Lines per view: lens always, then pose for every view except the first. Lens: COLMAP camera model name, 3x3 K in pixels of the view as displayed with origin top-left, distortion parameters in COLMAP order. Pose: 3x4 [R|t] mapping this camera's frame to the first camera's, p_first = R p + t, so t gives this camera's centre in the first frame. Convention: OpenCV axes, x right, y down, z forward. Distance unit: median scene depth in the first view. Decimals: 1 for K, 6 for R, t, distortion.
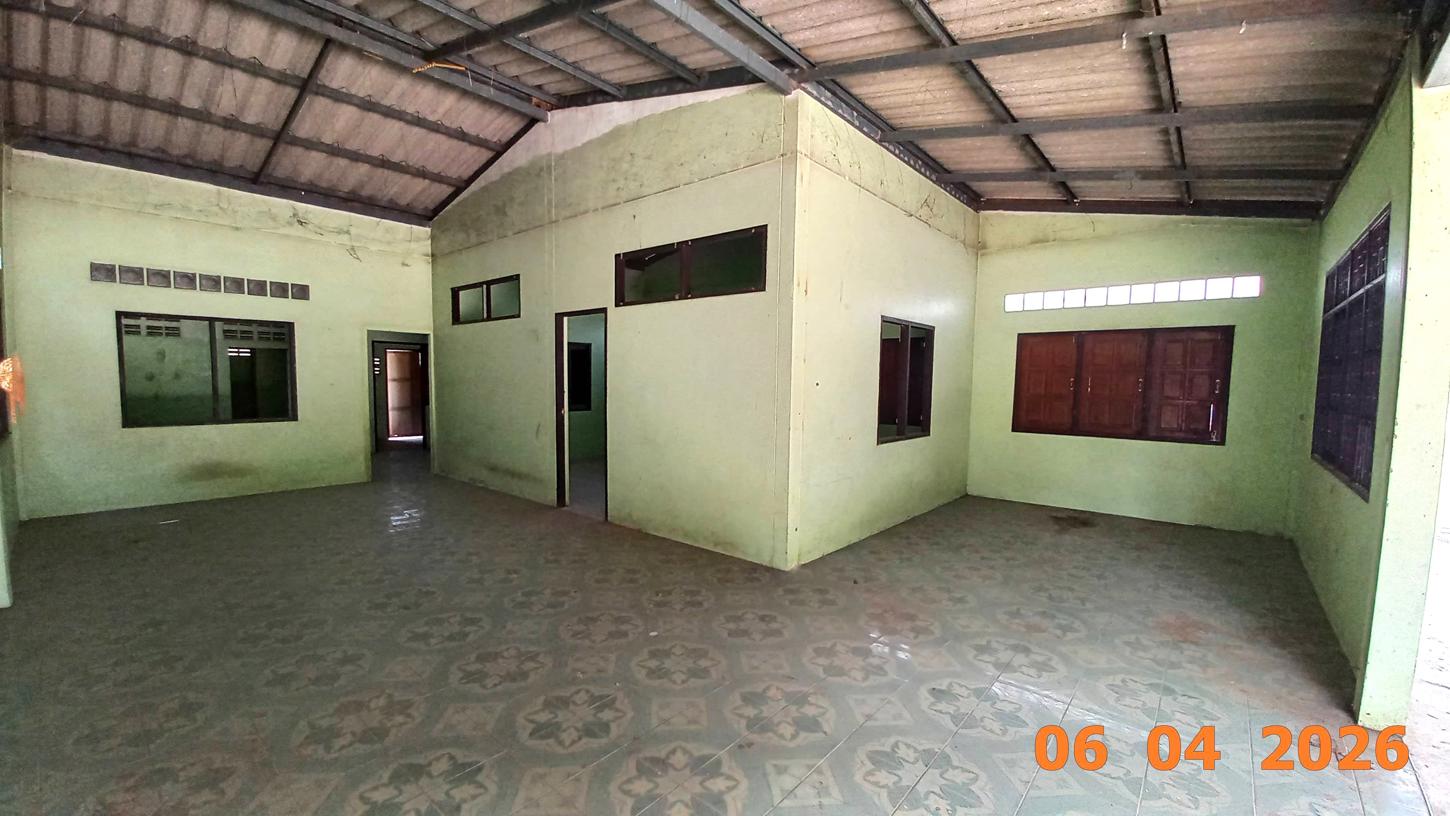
lens RADIAL K [[549.9, 0, 725.0], [0, 549.9, 408.0], [0, 0, 1]] dist [-0.000169, -0.006862]
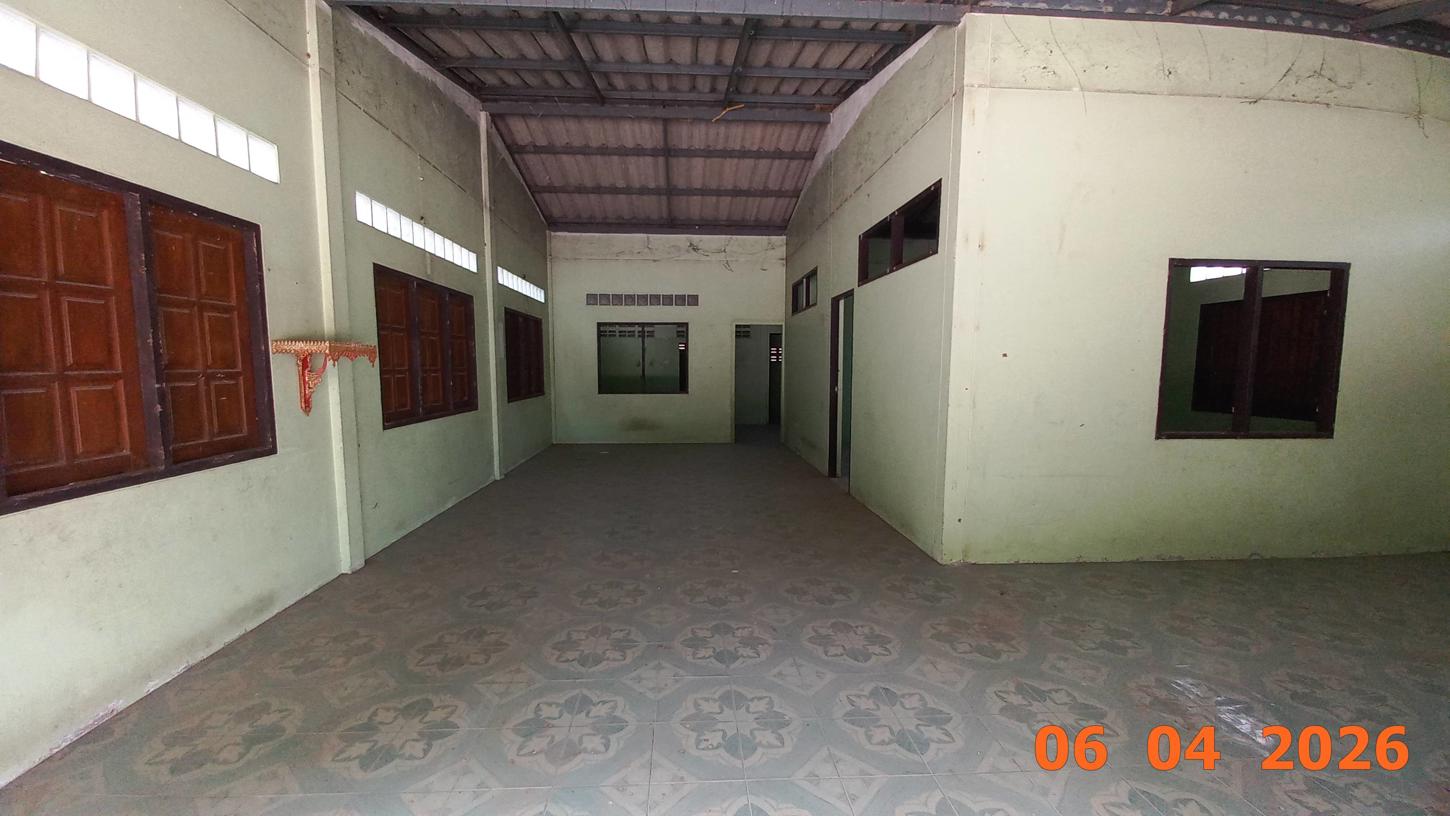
lens RADIAL K [[549.9, 0, 725.0], [0, 549.9, 408.0], [0, 0, 1]] dist [-0.000169, -0.006862]
pose [[0.719067, 0.041764, -0.693685, 0.338542], [-0.026395, 0.999114, 0.032792, 0.015318], [0.694439, -0.005270, 0.719532, 0.078840]]
